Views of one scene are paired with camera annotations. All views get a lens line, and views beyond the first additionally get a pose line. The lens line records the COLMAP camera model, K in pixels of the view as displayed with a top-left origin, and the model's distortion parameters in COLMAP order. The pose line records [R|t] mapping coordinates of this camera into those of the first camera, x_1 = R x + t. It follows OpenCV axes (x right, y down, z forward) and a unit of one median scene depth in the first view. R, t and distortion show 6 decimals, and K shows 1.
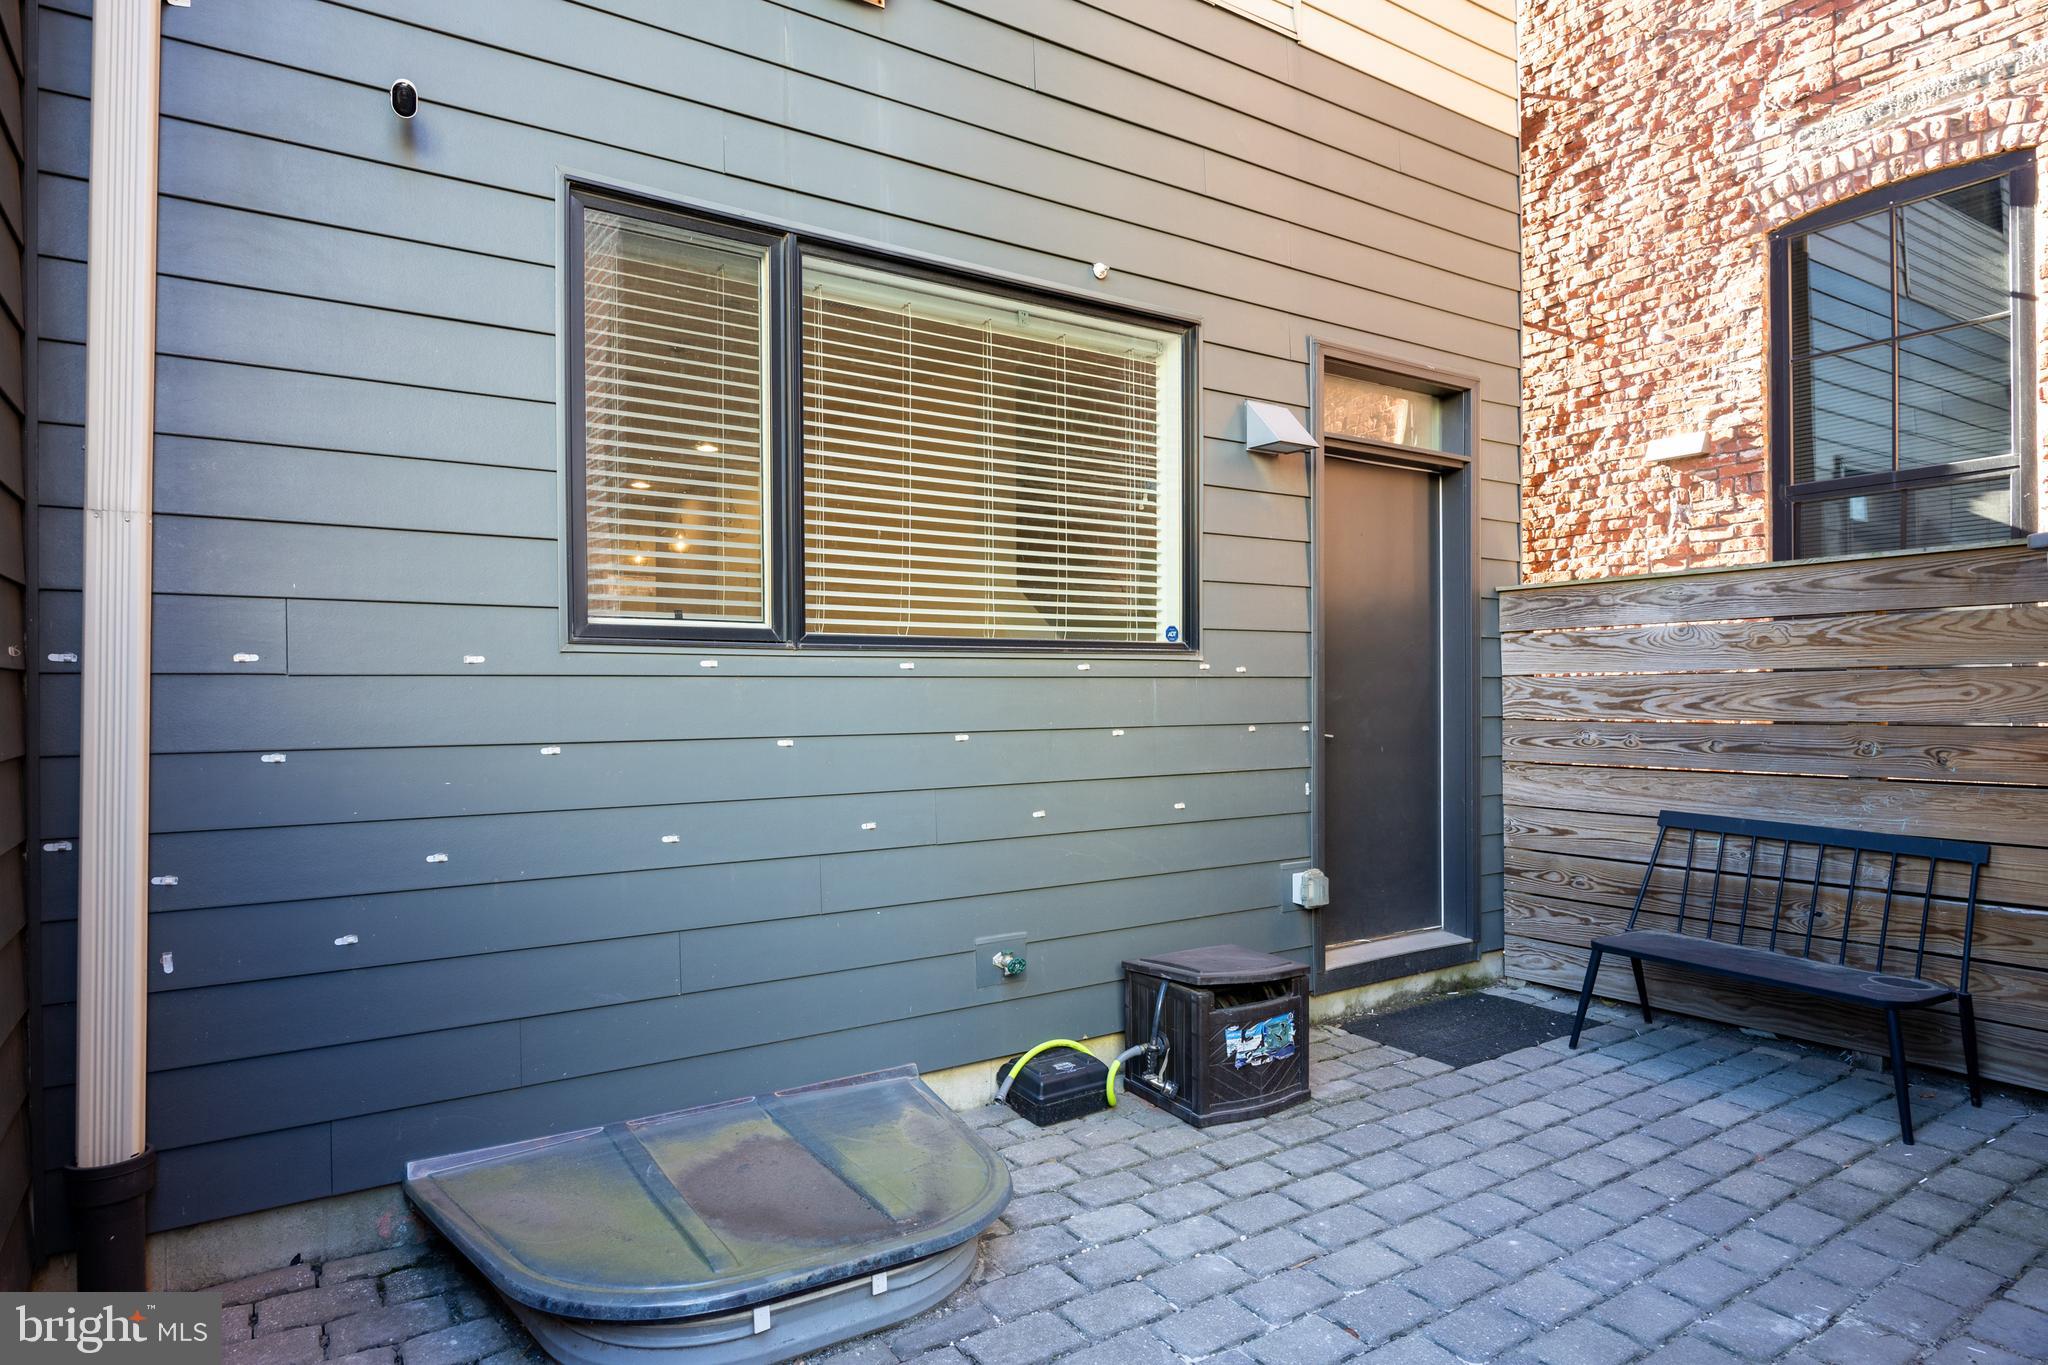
lens RADIAL K [[1122.2, 0, 1019.0], [0, 1122.2, 687.1], [0, 0, 1]] dist [0.000489, -0.000331]
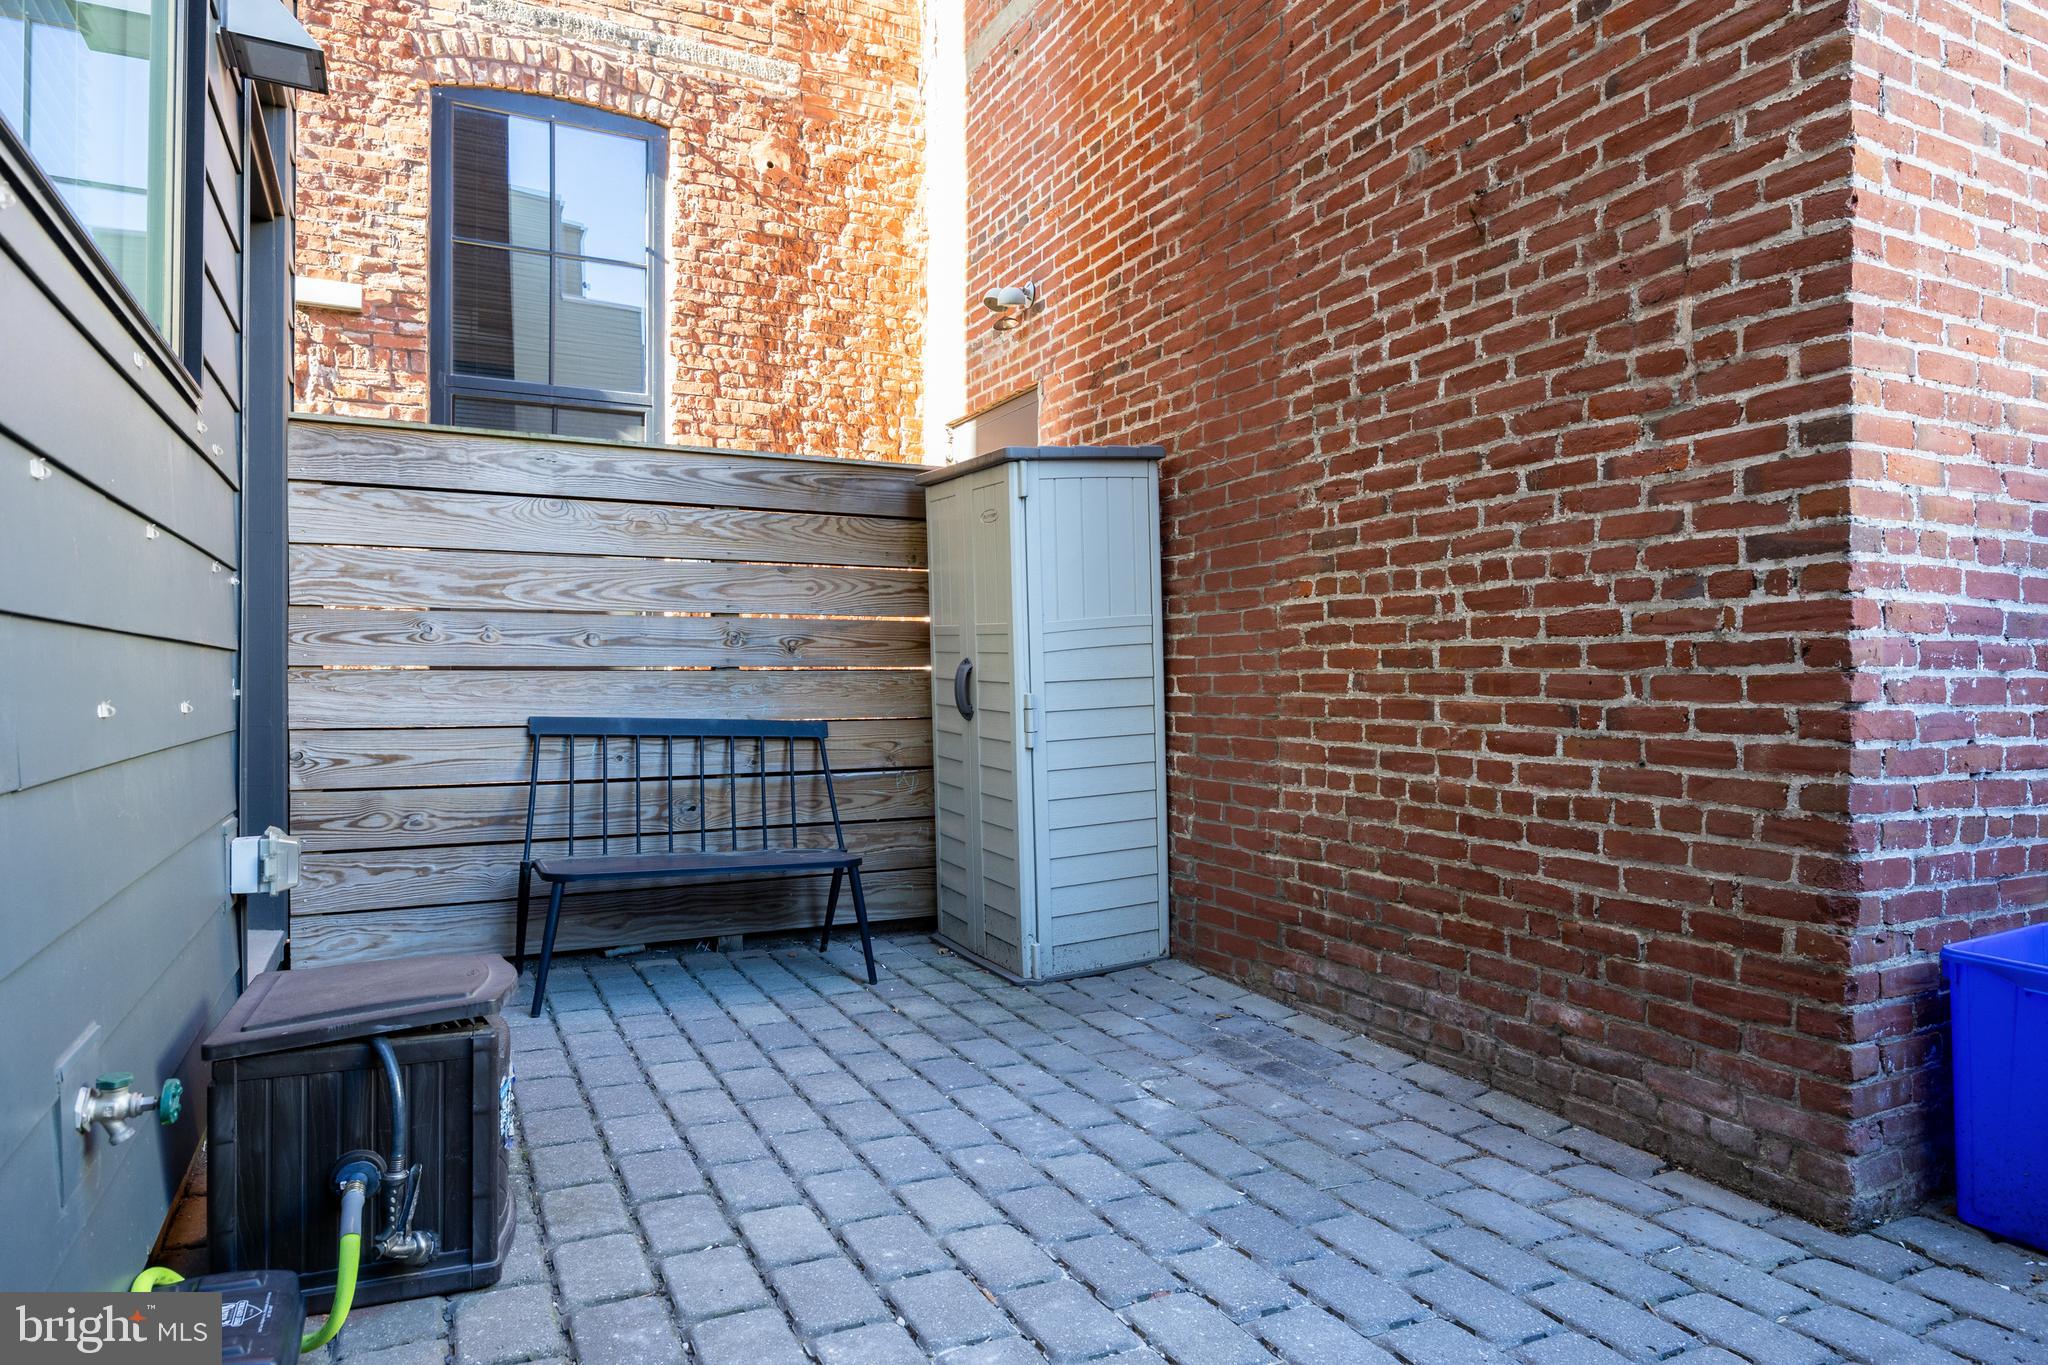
lens RADIAL K [[1233.6, 0, 1019.9], [0, 1233.6, 677.0], [0, 0, 1]] dist [-0.010424, -0.000481]
pose [[0.126066, 0.009528, 0.991976, -0.261030], [-0.008768, 0.999926, -0.008490, 0.075651], [-0.991983, -0.007627, 0.126140, 0.467666]]
